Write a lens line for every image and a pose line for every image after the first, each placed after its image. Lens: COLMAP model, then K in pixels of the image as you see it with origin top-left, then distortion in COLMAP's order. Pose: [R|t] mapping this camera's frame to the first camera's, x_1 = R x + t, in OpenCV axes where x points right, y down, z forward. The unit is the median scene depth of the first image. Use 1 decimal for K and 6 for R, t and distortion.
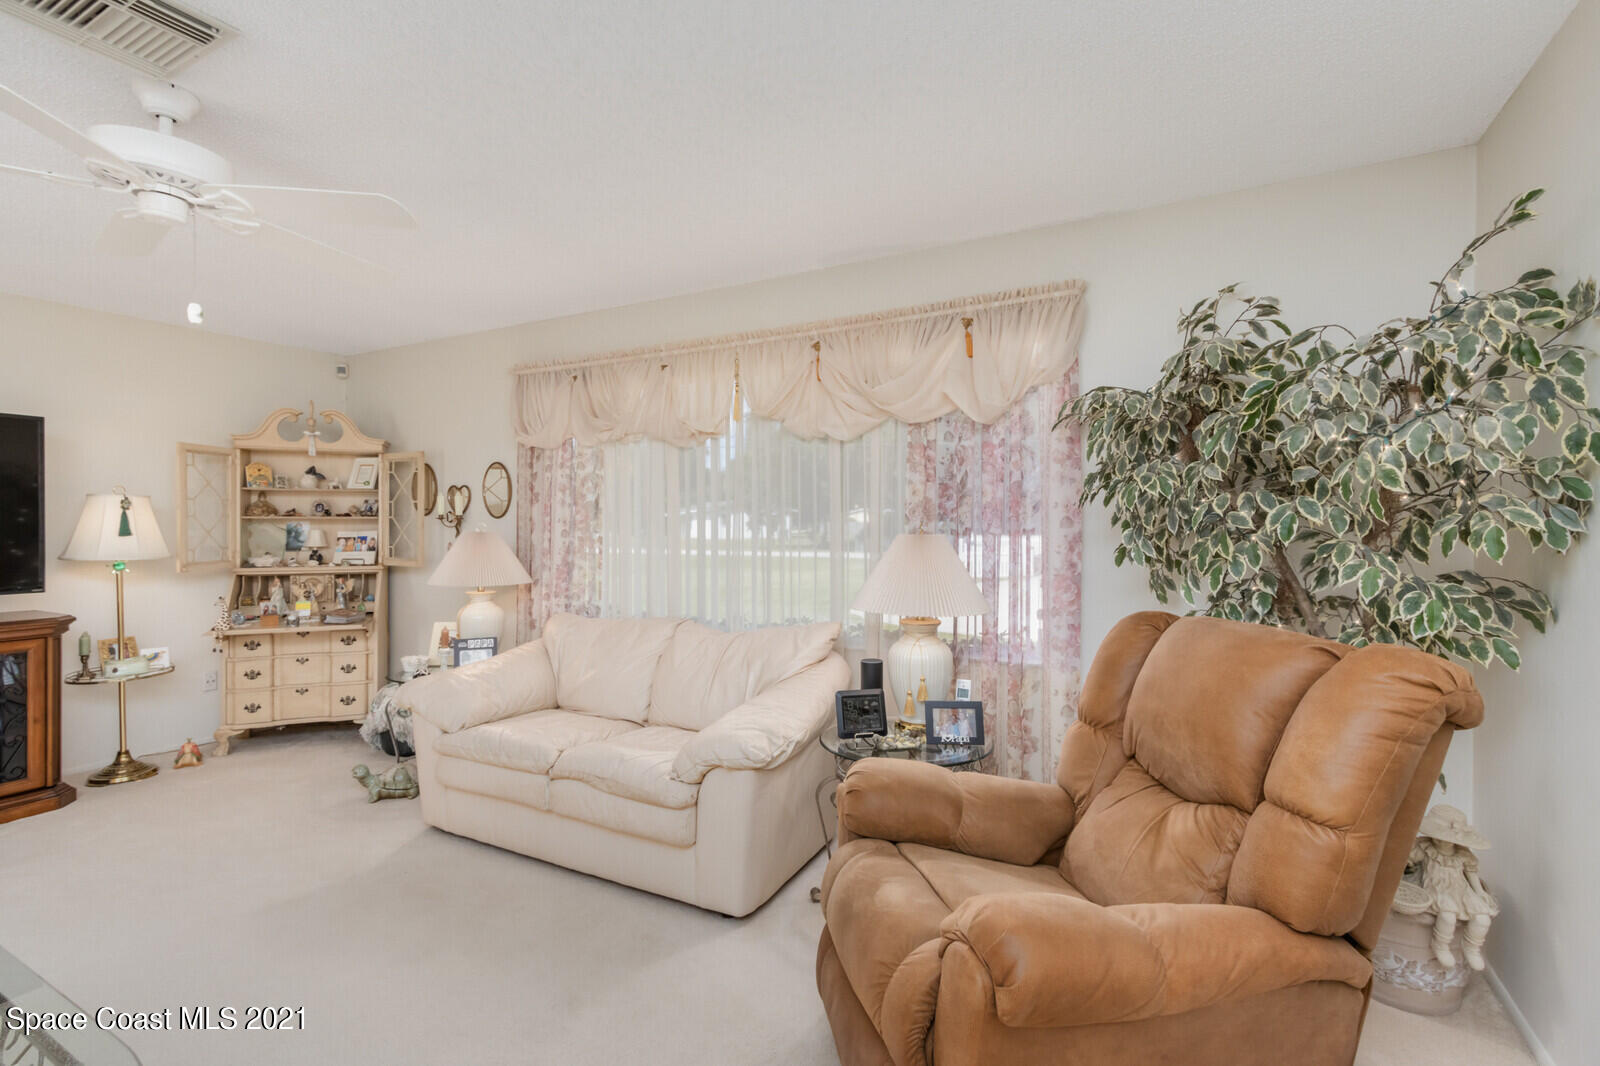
lens RADIAL K [[739.5, 0, 803.6], [0, 739.5, 520.6], [0, 0, 1]] dist [0.000005, 0.000094]
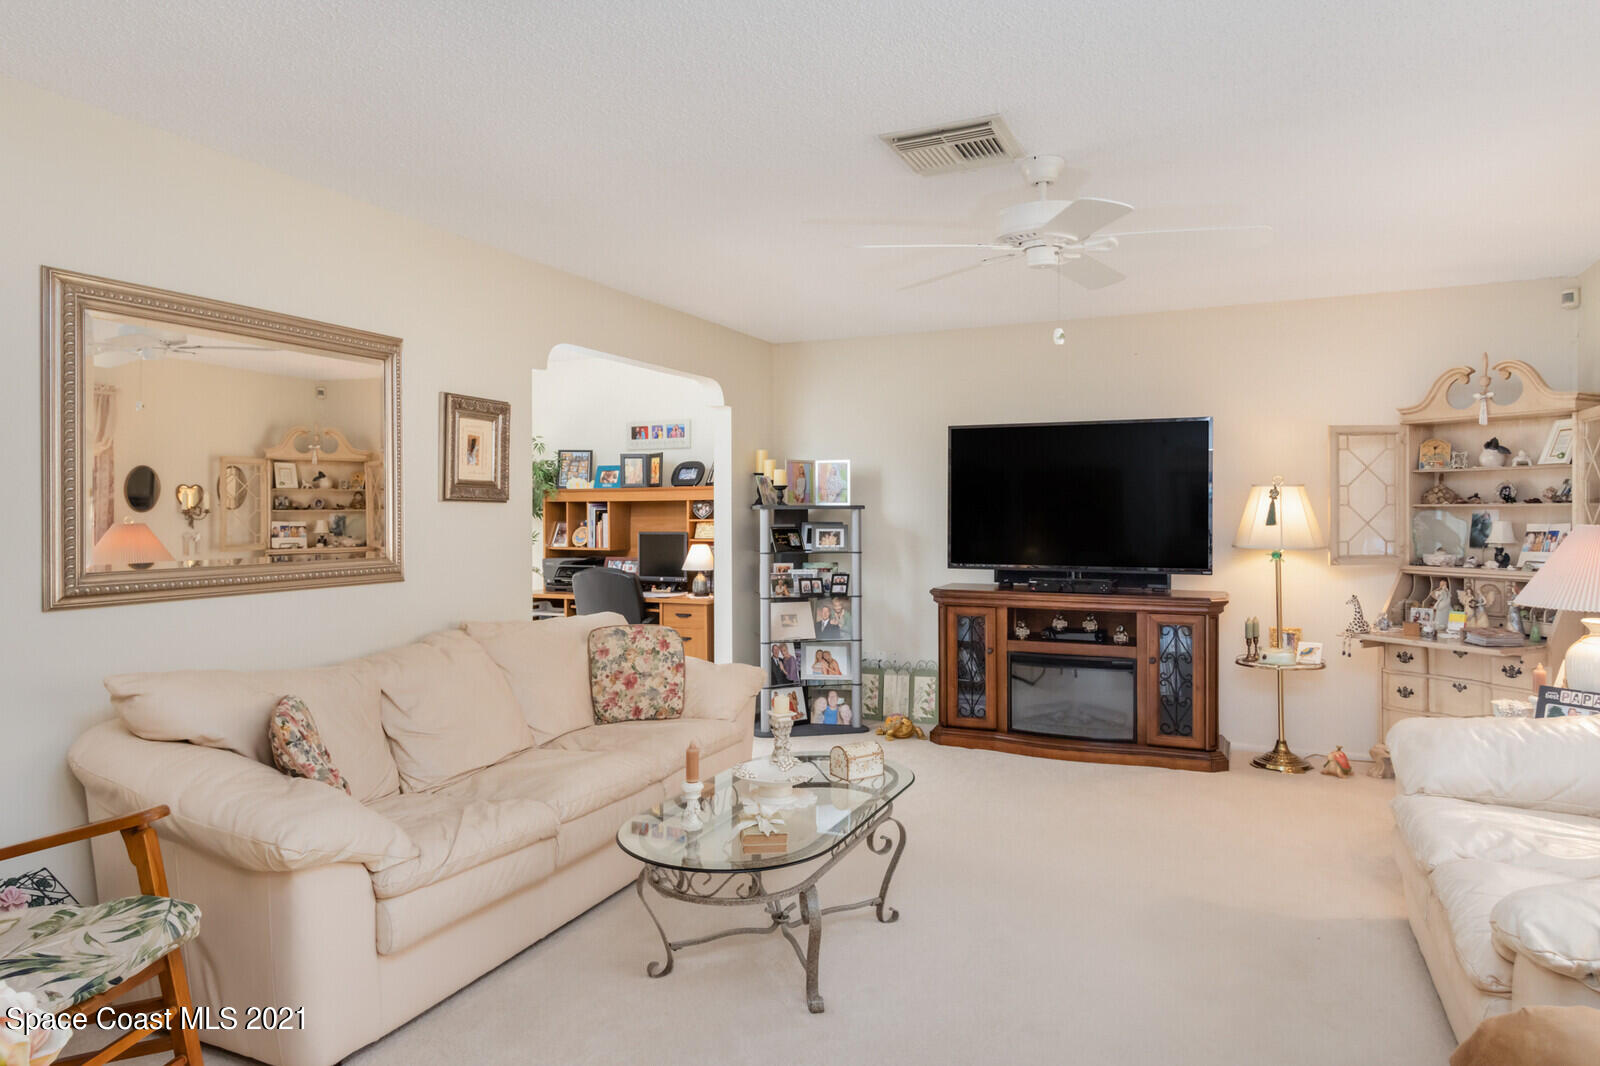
lens RADIAL K [[1020.1, 0, 780.9], [0, 1020.1, 507.7], [0, 0, 1]] dist [-0.003137, -0.001459]
pose [[0.047289, -0.002497, -0.998878, 0.370960], [0.005014, 0.999985, -0.002263, -0.002891], [0.998869, -0.004902, 0.047301, 0.228002]]
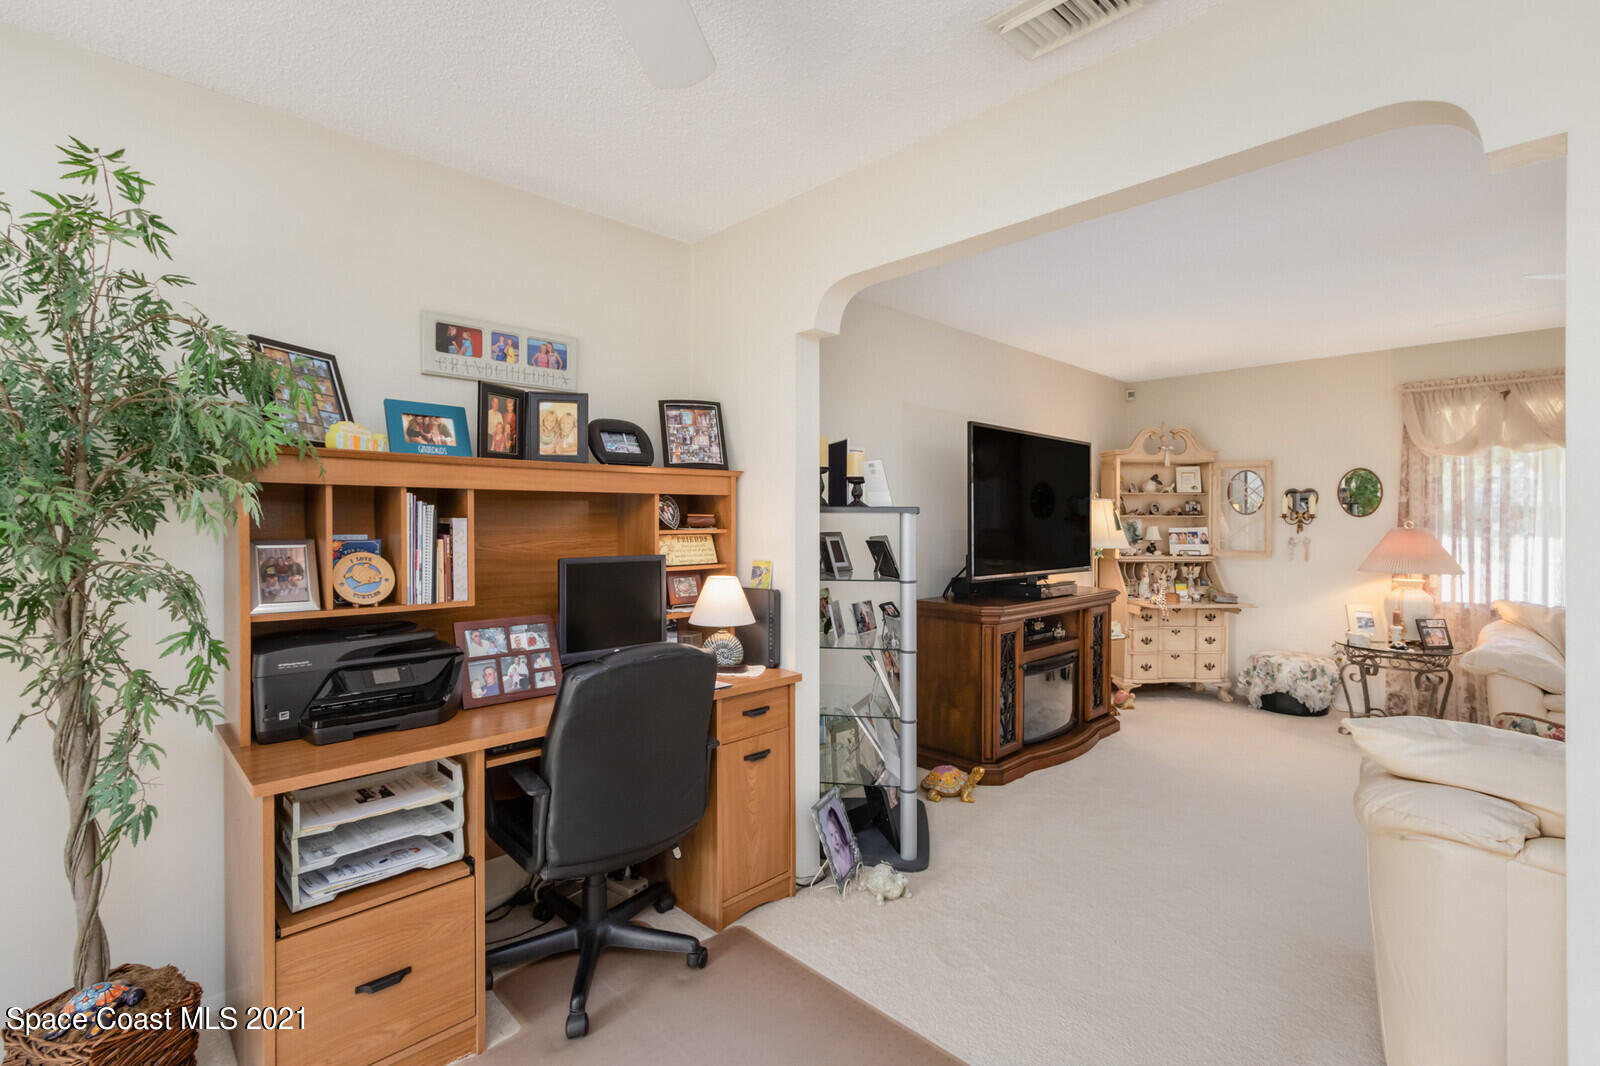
lens RADIAL K [[739.5, 0, 803.1], [0, 739.5, 530.1], [0, 0, 1]] dist [0.000005, 0.000094]
pose [[0.951926, 0.006989, -0.306249, -0.893923], [-0.002180, 0.999869, 0.016041, 0.000543], [0.306321, -0.014602, 0.951816, -0.365436]]
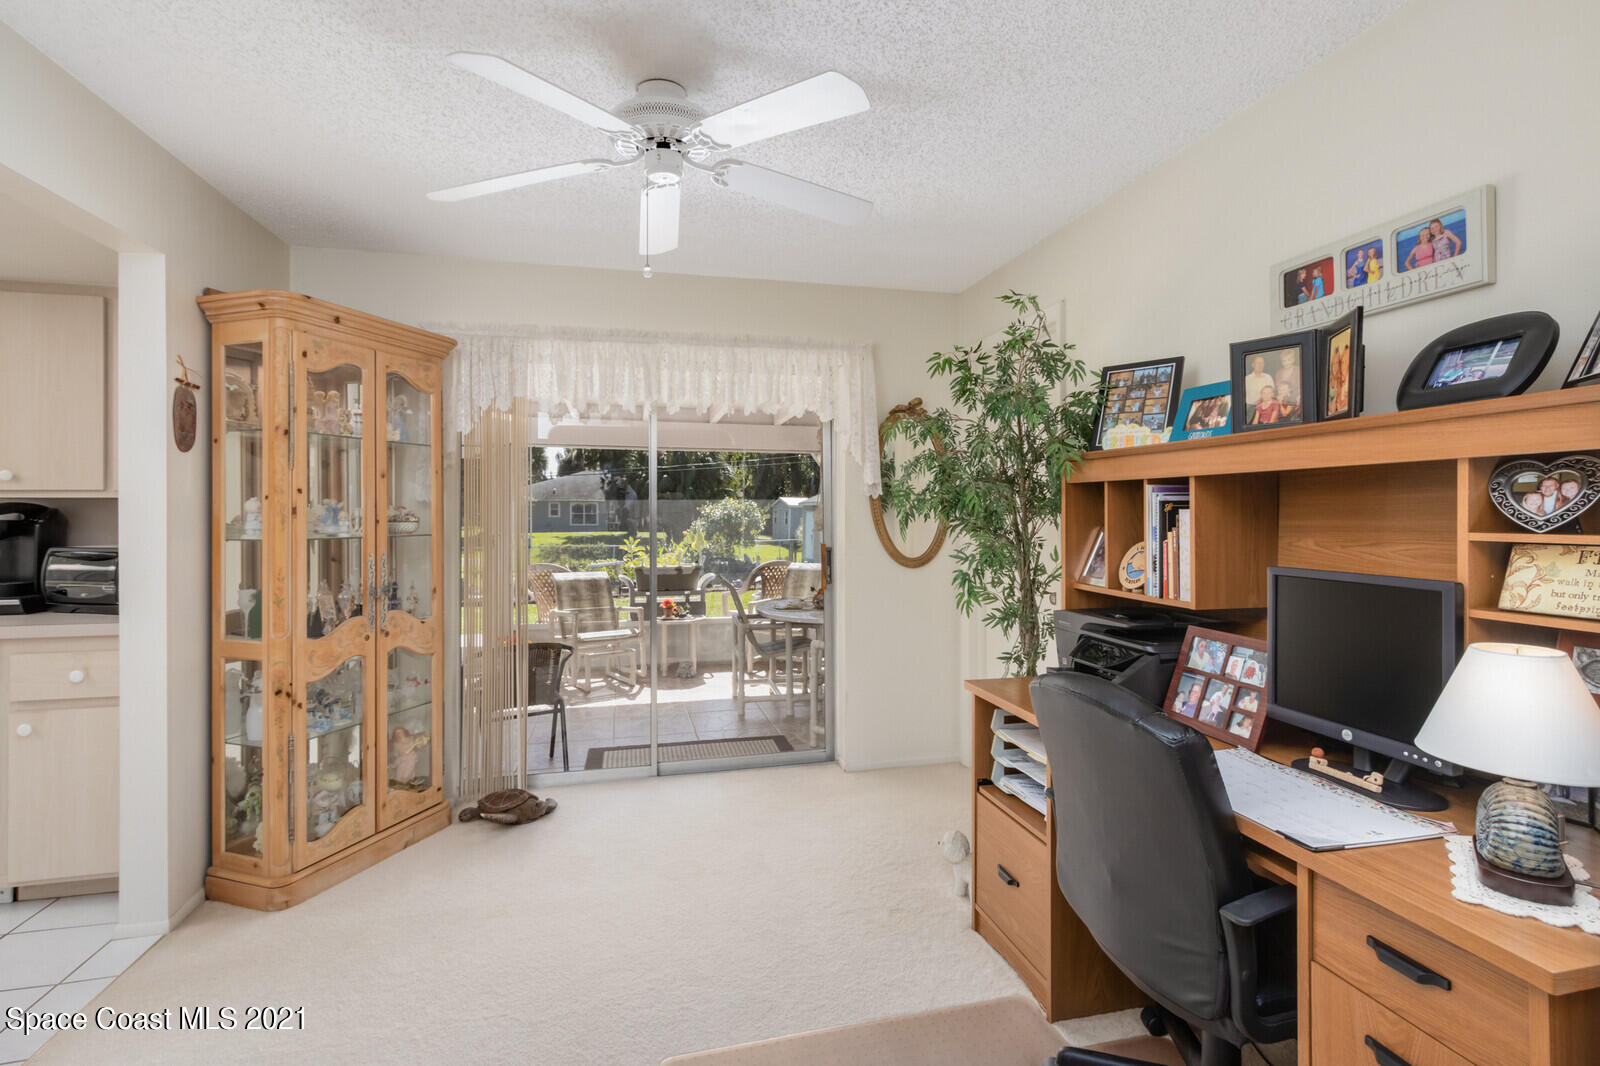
lens RADIAL K [[739.5, 0, 817.3], [0, 739.5, 513.3], [0, 0, 1]] dist [0.000005, 0.000094]
pose [[-0.743861, 0.009965, -0.668260, -0.802491], [0.007719, 0.999950, 0.006320, -0.001149], [0.668289, -0.000457, -0.743901, 0.206357]]
